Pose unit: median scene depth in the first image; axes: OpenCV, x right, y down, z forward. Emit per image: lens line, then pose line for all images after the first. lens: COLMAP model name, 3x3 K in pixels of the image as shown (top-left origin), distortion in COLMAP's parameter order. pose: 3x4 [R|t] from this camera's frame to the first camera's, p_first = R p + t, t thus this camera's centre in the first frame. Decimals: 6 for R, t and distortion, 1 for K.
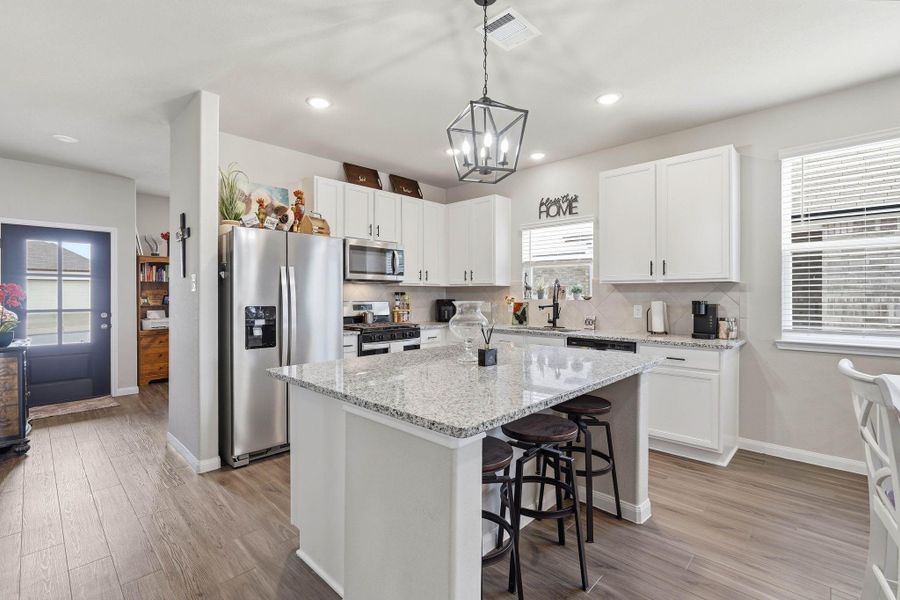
lens RADIAL K [[409.8, 0, 453.7], [0, 409.8, 300.8], [0, 0, 1]] dist [-0.002084, 0.004439]
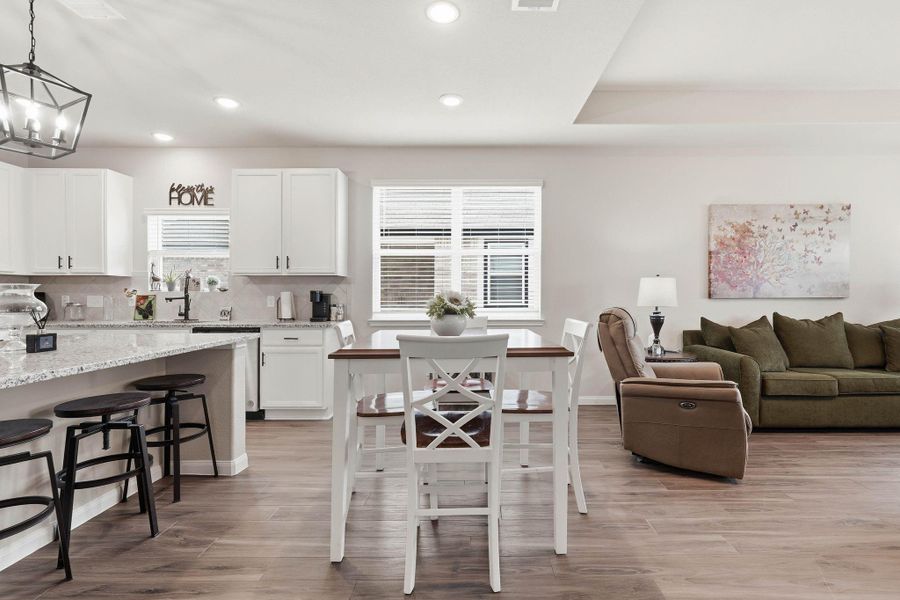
lens RADIAL K [[409.8, 0, 453.7], [0, 409.8, 300.8], [0, 0, 1]] dist [-0.002084, 0.004439]
pose [[0.737251, -0.014014, 0.675474, 0.068192], [0.009791, 0.999901, 0.010058, 0.018517], [-0.675548, -0.000802, 0.737315, -0.158104]]
